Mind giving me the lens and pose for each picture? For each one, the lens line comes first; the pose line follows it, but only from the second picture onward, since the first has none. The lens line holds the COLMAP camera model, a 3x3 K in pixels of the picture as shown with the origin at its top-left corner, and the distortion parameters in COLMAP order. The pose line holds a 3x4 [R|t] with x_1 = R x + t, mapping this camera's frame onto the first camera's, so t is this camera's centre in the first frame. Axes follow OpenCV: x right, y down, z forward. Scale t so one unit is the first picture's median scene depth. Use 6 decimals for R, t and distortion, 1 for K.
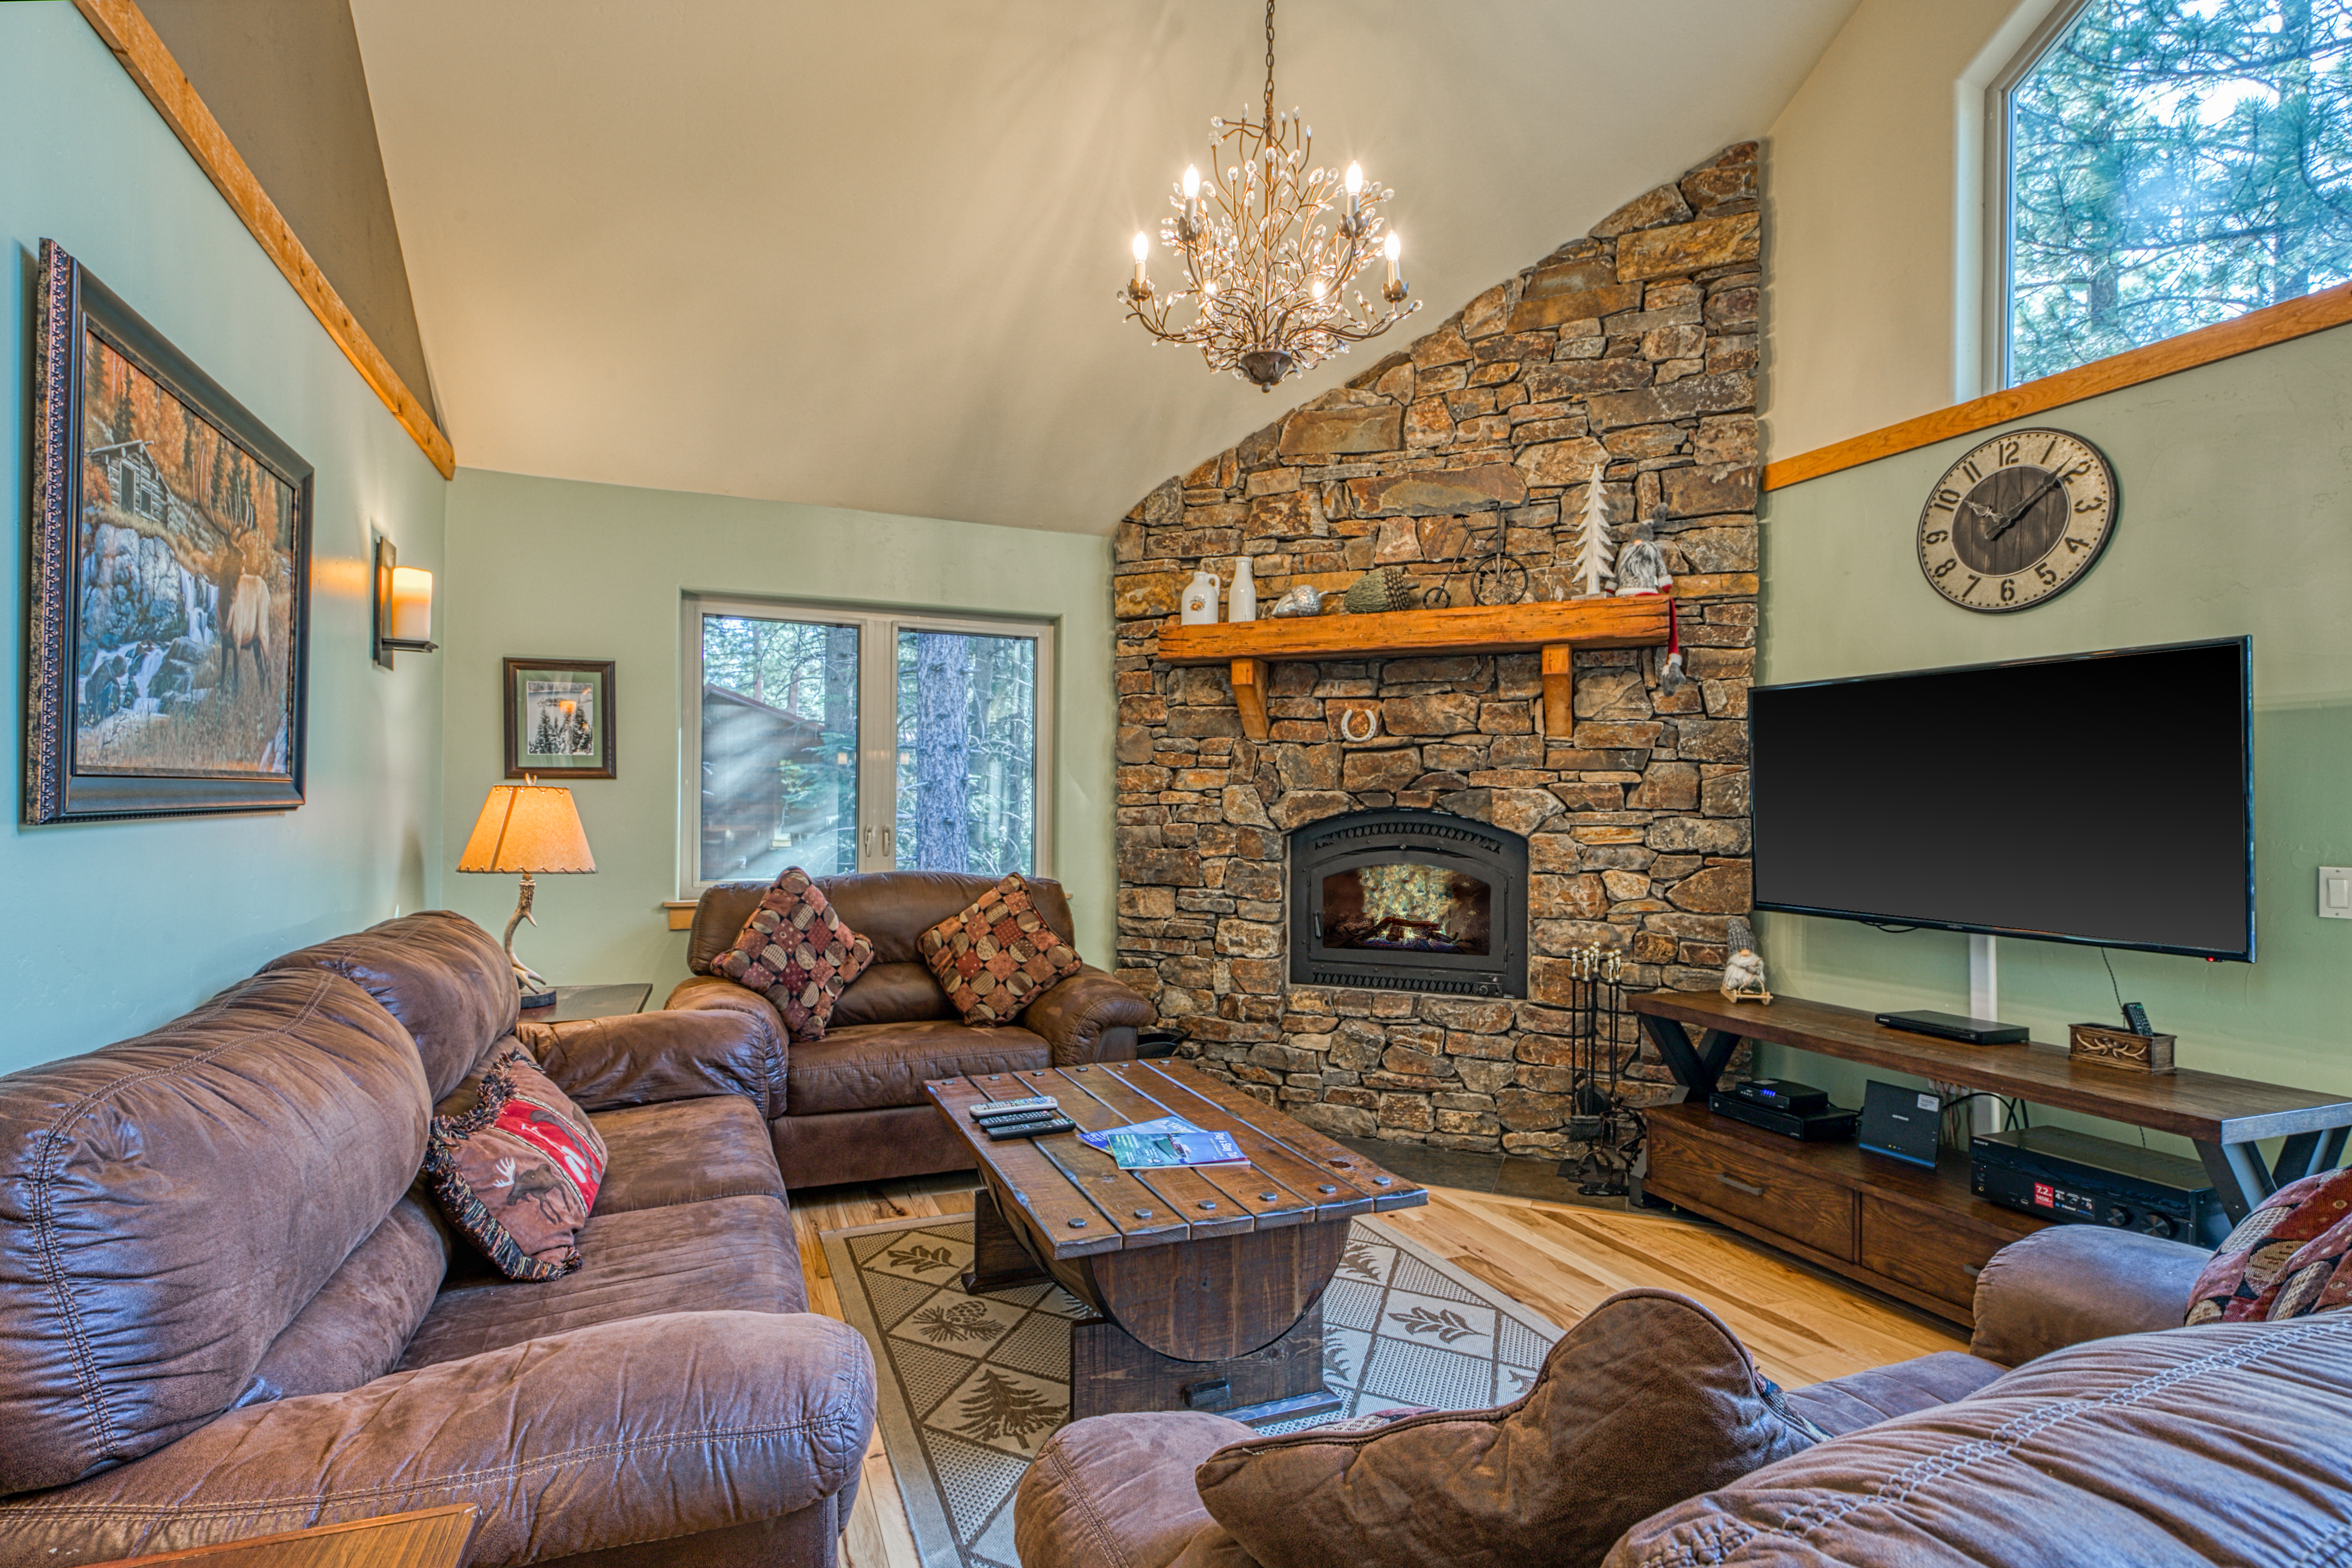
lens RADIAL K [[1131.1, 0, 1174.0], [0, 1131.1, 801.1], [0, 0, 1]] dist [0.016093, -0.000076]
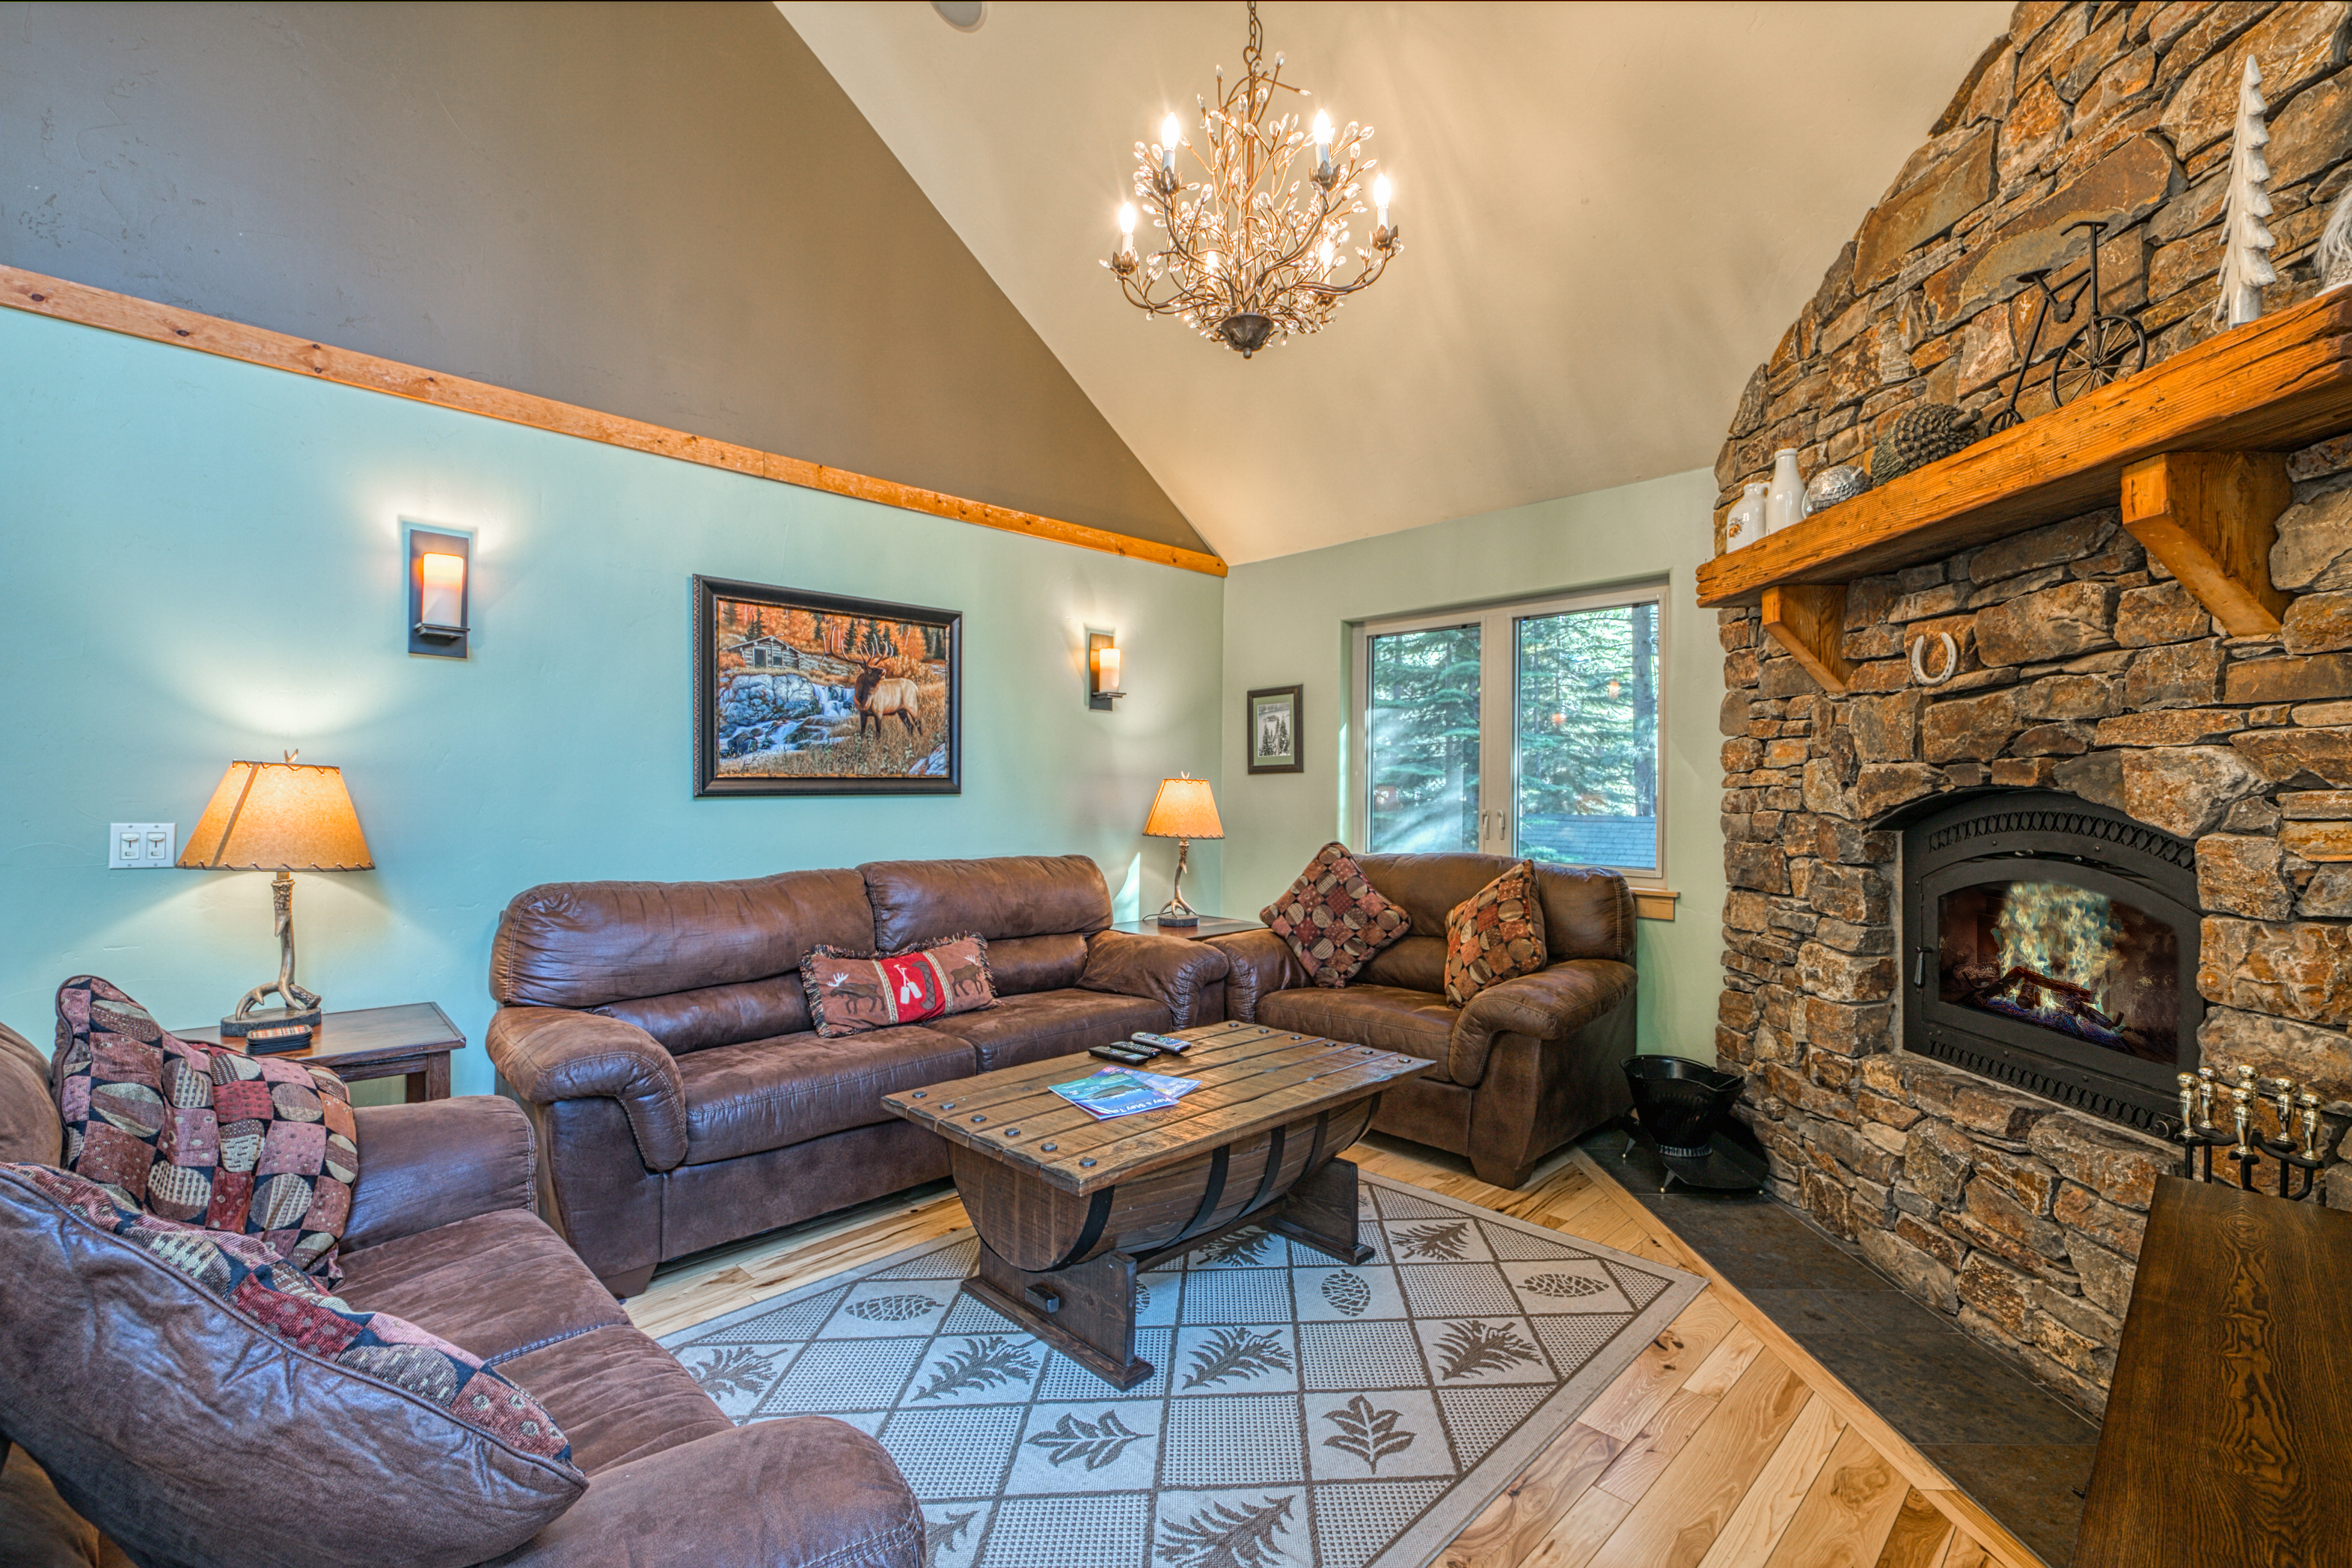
lens RADIAL K [[1042.7, 0, 1171.3], [0, 1042.7, 785.8], [0, 0, 1]] dist [0.003046, -0.001774]
pose [[0.368536, -0.013354, -0.929517, 0.557185], [0.004691, 0.999911, -0.012505, 0.010250], [0.929602, 0.000249, 0.368566, 0.386871]]
